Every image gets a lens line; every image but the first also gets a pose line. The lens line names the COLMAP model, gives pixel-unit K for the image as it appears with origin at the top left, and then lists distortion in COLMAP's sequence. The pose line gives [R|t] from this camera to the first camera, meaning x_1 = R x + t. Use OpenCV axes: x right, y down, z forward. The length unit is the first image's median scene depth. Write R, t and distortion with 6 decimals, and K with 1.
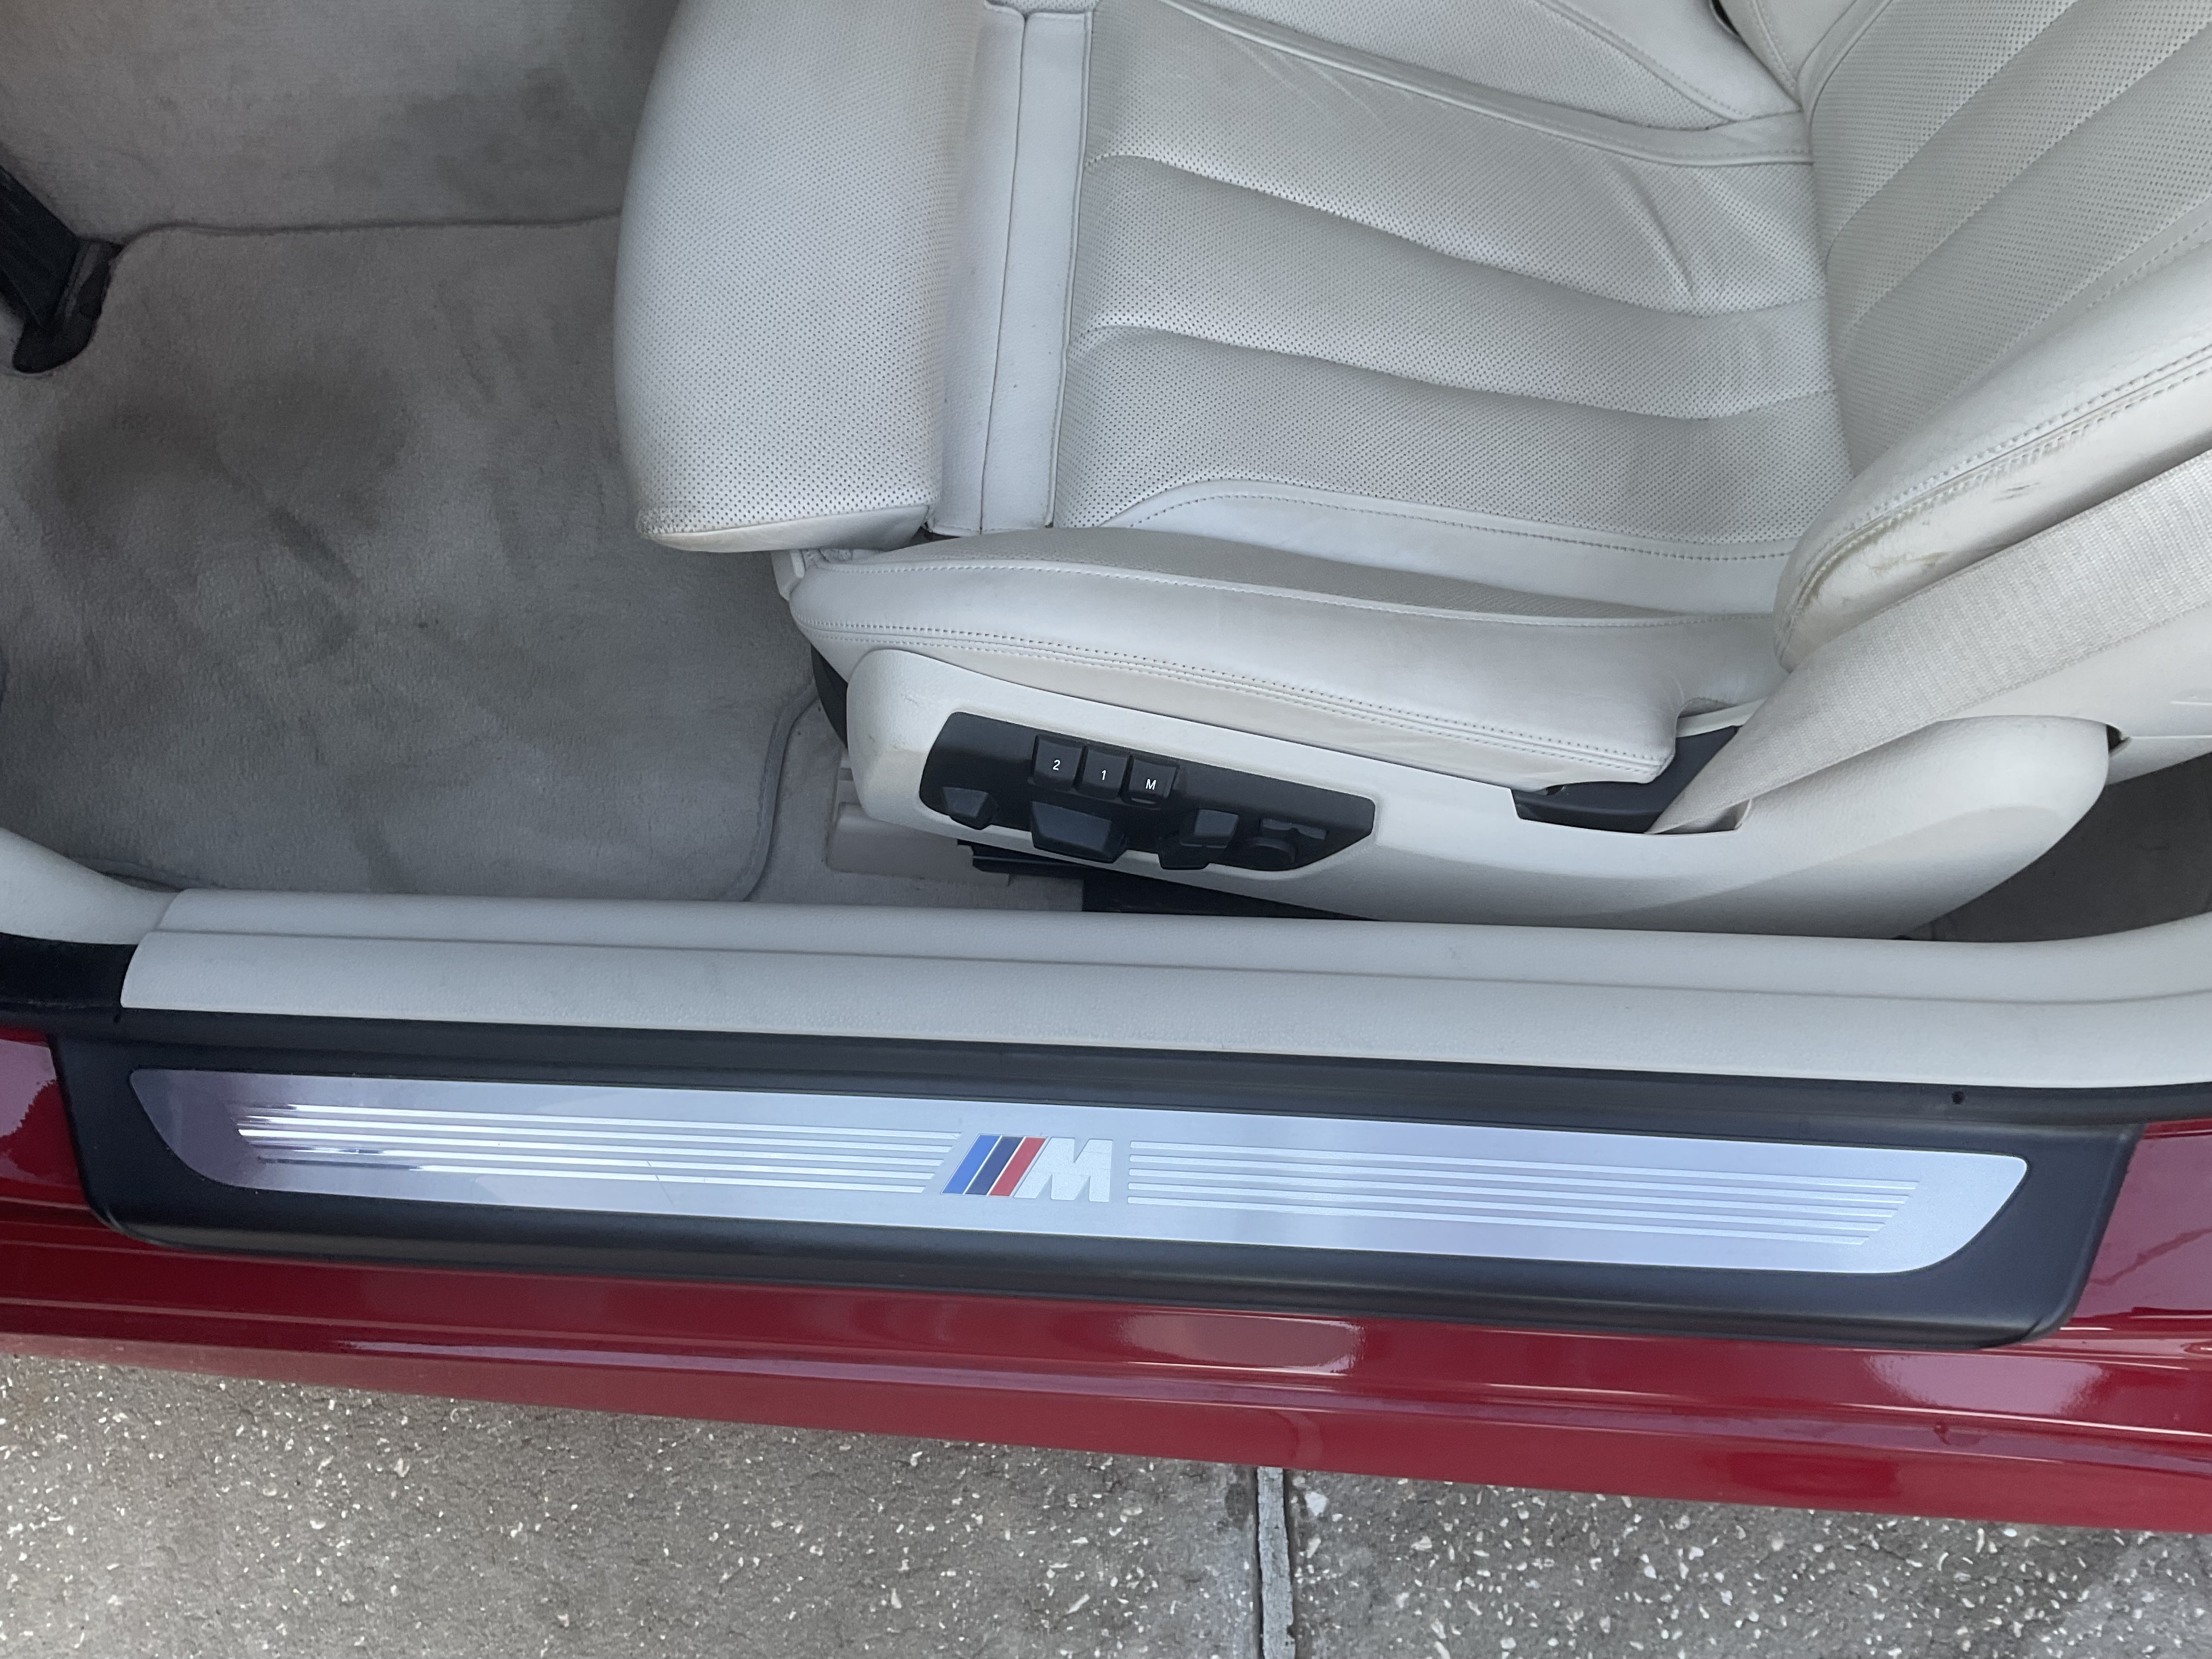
lens RADIAL K [[2000.9, 0, 1106.0], [0, 2000.9, 829.5], [0, 0, 1]] dist [0.063886, -0.147739]
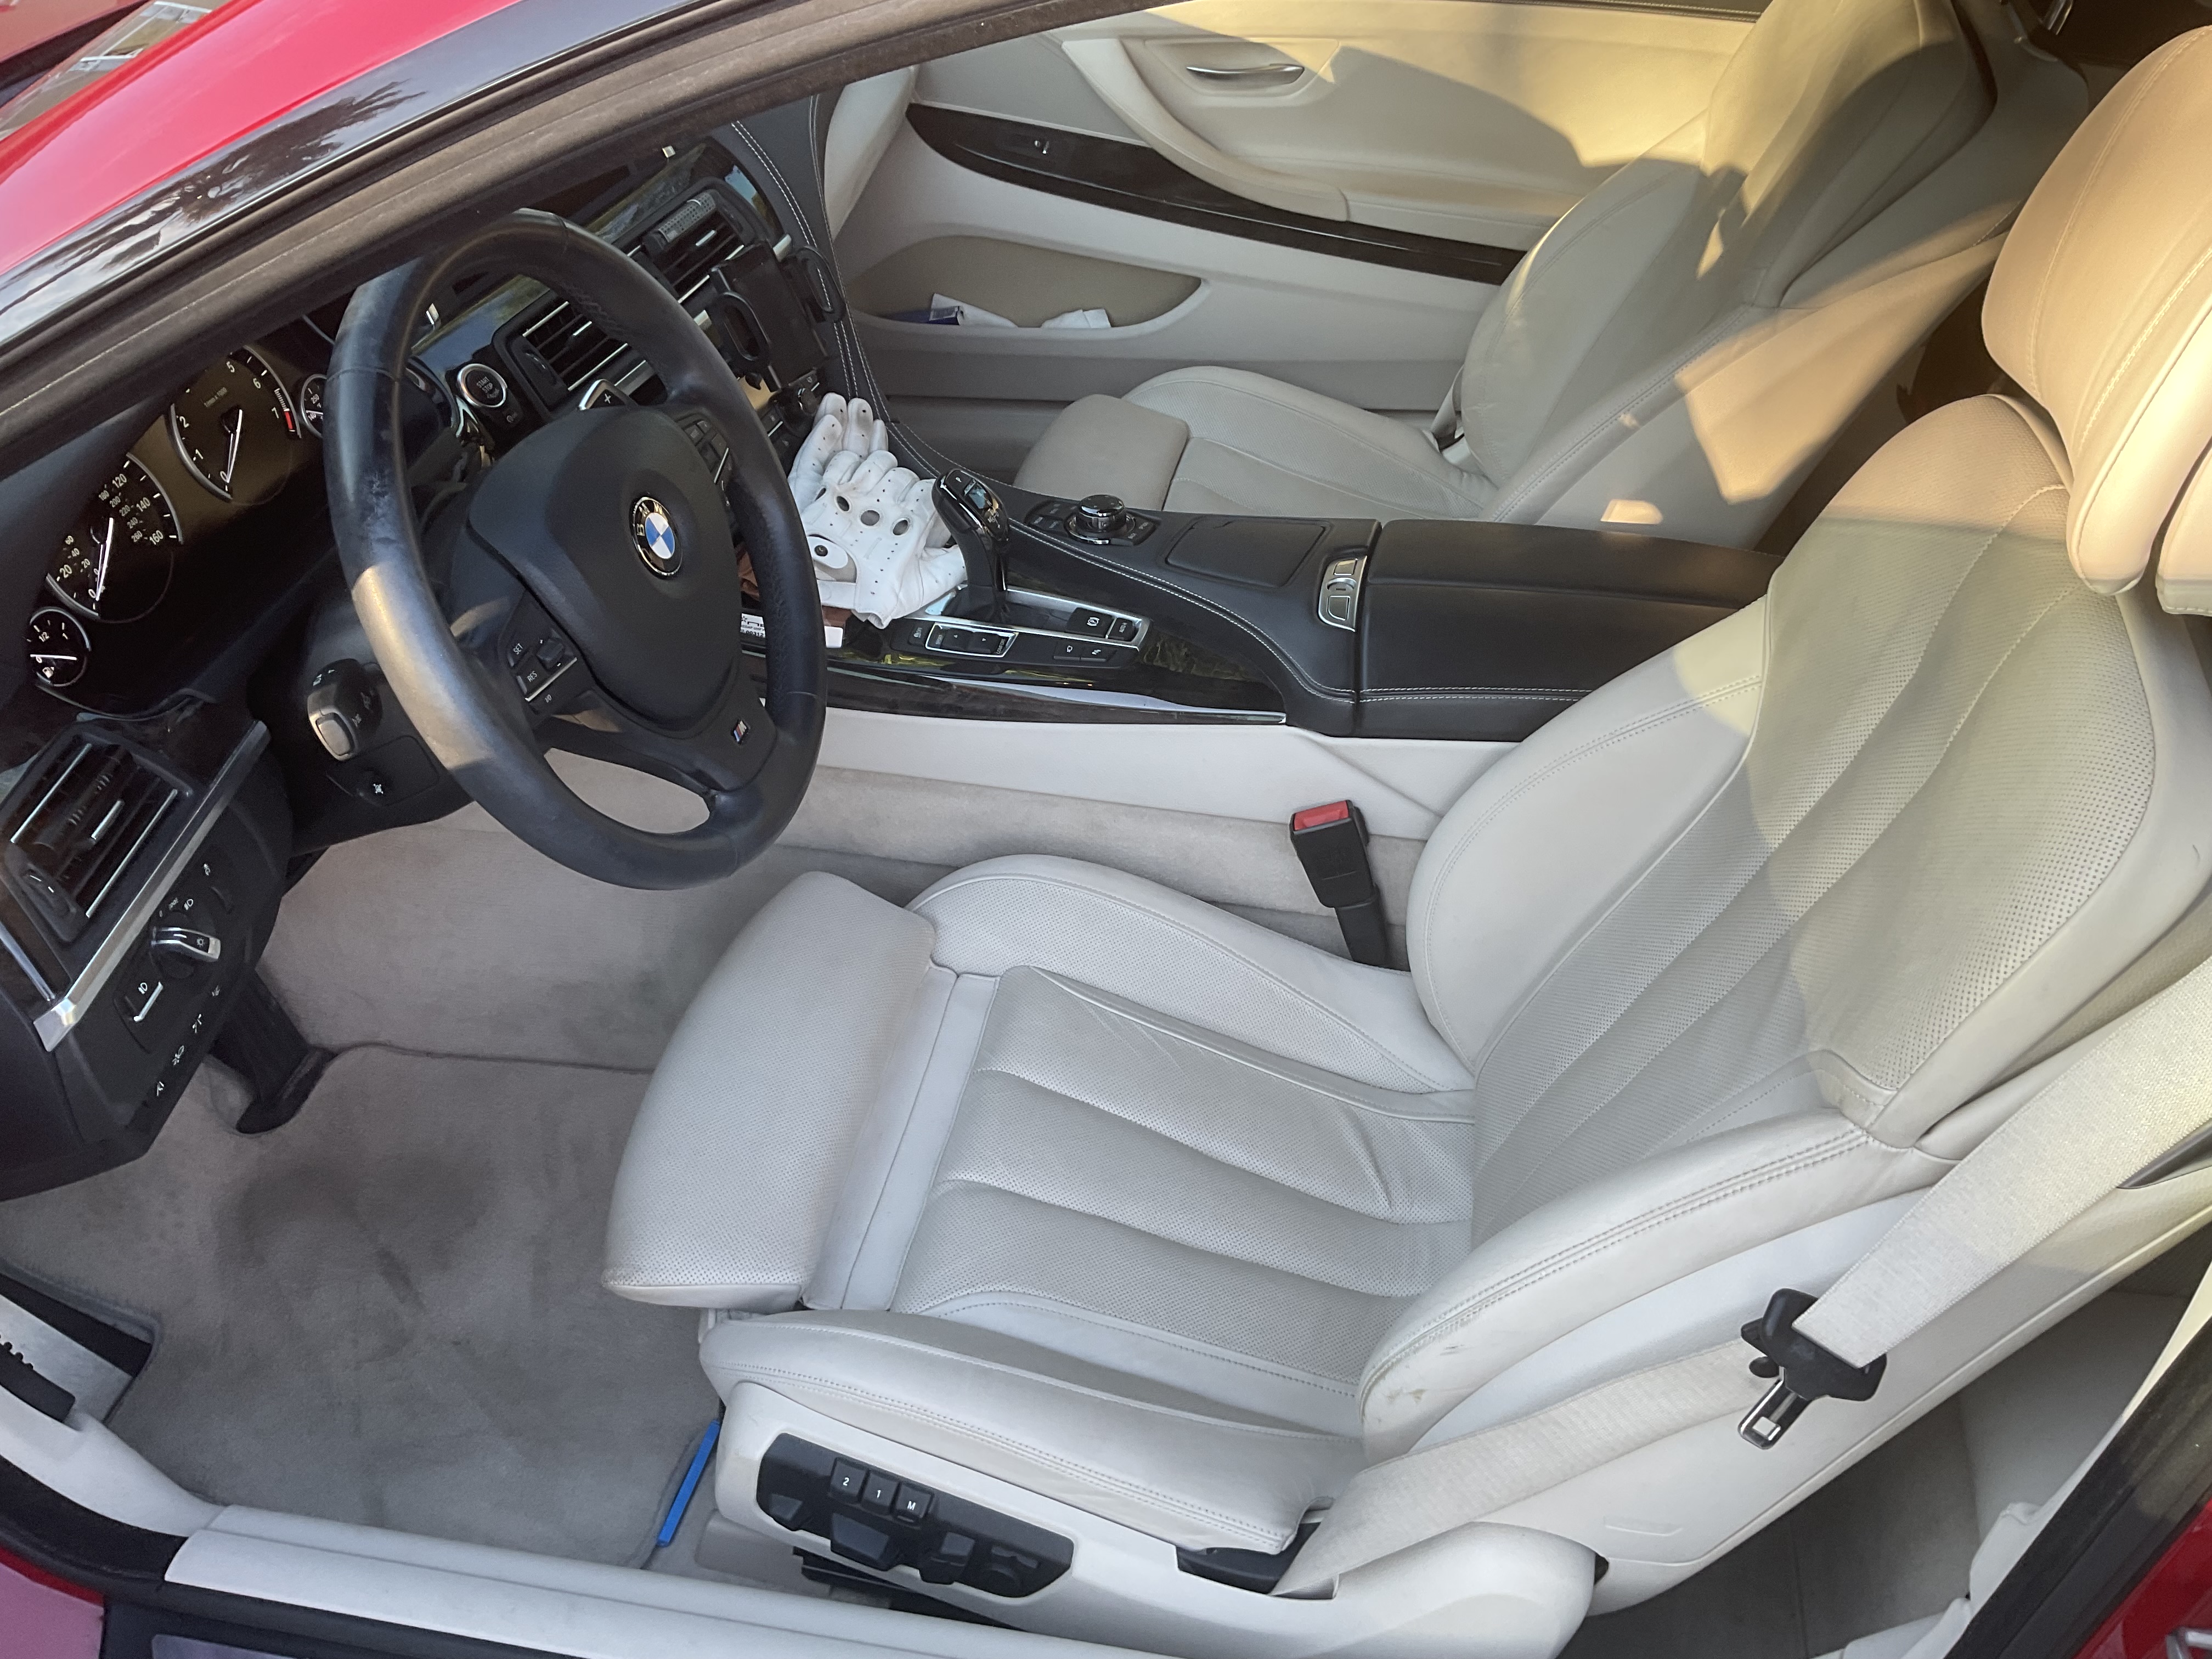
lens RADIAL K [[2000.9, 0, 1106.0], [0, 2000.9, 829.5], [0, 0, 1]] dist [0.063886, -0.147739]
pose [[0.989060, 0.092158, -0.115182, 0.254669], [-0.132035, 0.901265, -0.412659, 0.104502], [0.065780, 0.423353, 0.903574, -0.405524]]
